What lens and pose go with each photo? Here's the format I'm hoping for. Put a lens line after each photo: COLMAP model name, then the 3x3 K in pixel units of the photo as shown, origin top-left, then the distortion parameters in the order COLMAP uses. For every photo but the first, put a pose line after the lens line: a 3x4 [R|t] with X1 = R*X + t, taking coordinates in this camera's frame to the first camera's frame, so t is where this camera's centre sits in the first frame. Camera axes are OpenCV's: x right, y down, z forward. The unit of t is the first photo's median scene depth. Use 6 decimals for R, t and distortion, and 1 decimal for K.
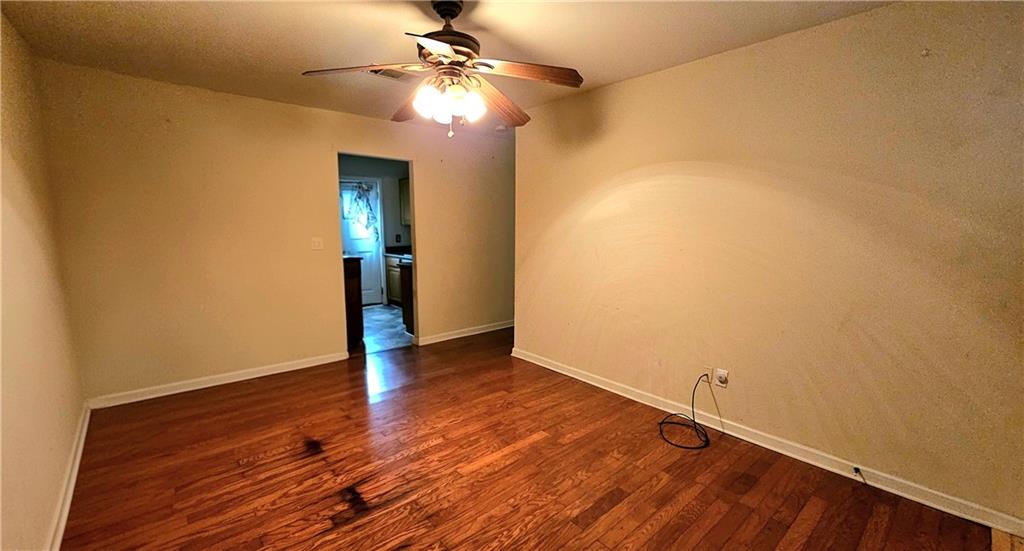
lens RADIAL K [[424.4, 0, 512.0], [0, 424.4, 275.5], [0, 0, 1]] dist [-0.000096, -0.000041]
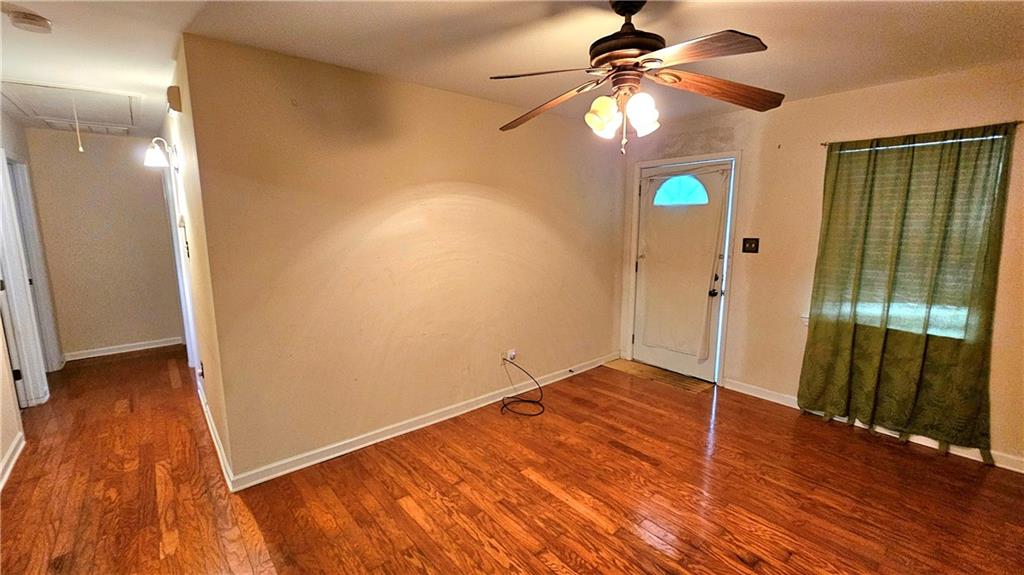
lens RADIAL K [[424.5, 0, 516.6], [0, 424.5, 290.7], [0, 0, 1]] dist [0.000262, 0.000340]
pose [[0.008485, -0.169433, 0.985505, -0.812000], [0.121731, 0.978386, 0.167161, -0.184574], [-0.992527, 0.118548, 0.028927, 0.982457]]
